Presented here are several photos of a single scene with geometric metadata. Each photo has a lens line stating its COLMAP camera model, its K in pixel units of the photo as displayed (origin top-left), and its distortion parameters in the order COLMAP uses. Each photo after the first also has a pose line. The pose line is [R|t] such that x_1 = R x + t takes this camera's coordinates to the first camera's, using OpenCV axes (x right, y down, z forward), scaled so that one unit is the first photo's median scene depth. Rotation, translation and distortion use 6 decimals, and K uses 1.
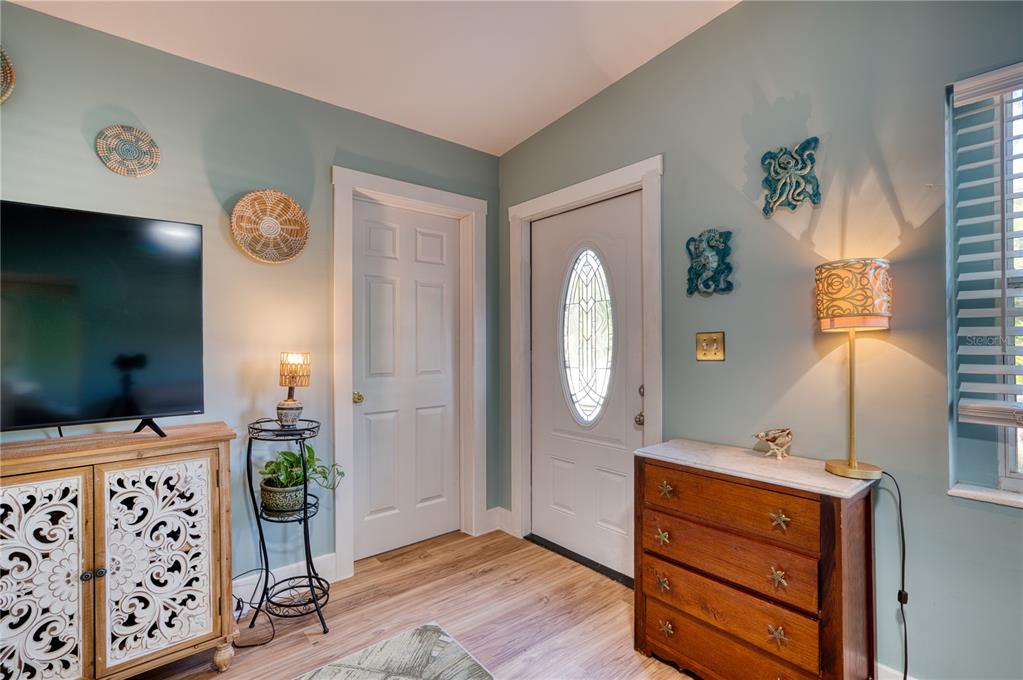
lens RADIAL K [[471.3, 0, 511.5], [0, 471.3, 340.0], [0, 0, 1]] dist [0.001075, 0.000007]
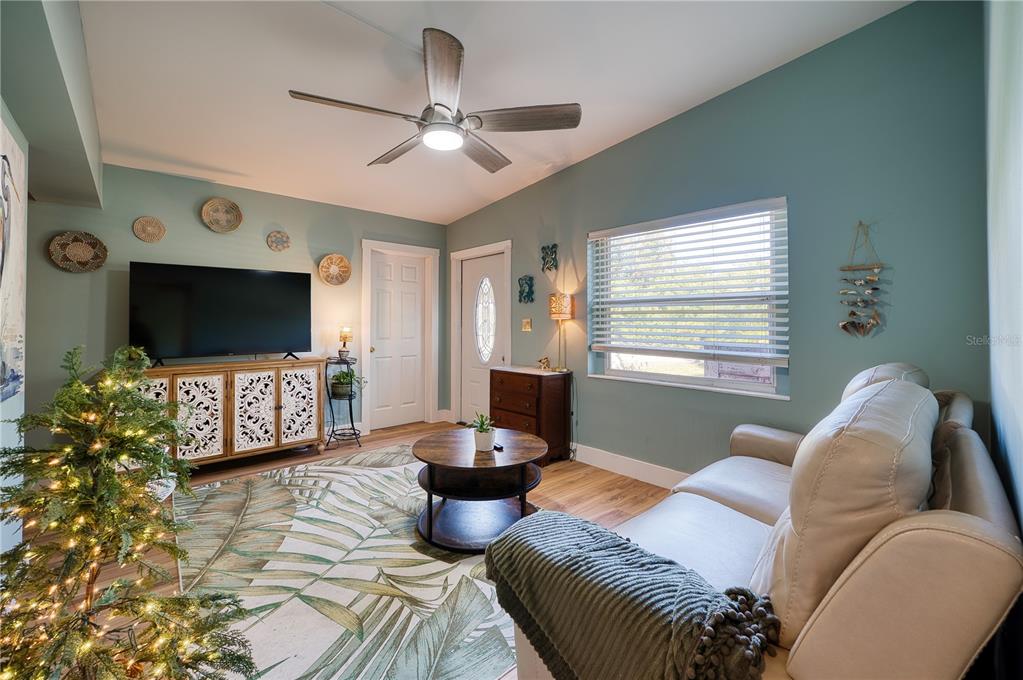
lens RADIAL K [[424.3, 0, 509.8], [0, 424.3, 313.9], [0, 0, 1]] dist [-0.000259, 0.000547]
pose [[0.999299, 0.004504, 0.037155, 0.291209], [-0.003888, 0.999854, -0.016645, -0.005339], [-0.037225, 0.016489, 0.999171, -1.249050]]
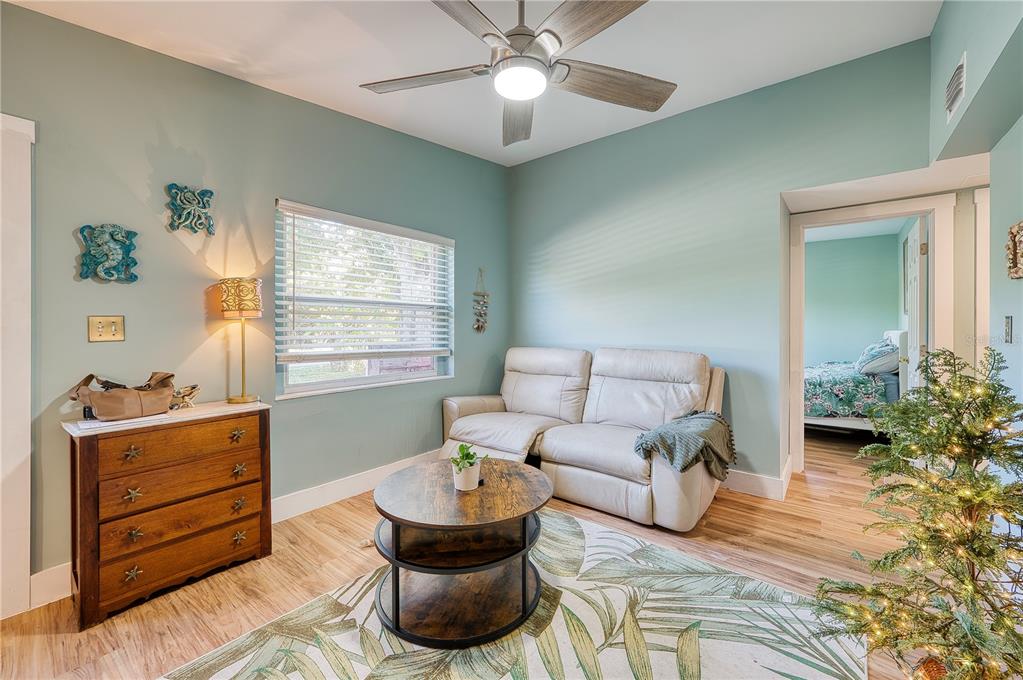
lens RADIAL K [[413.3, 0, 514.3], [0, 413.3, 325.4], [0, 0, 1]] dist [-0.000888, 0.000070]
pose [[-0.211908, 0.004806, 0.977278, -0.827349], [-0.004446, 0.999973, -0.005881, 0.009110], [-0.977280, -0.005591, -0.211880, 0.303951]]
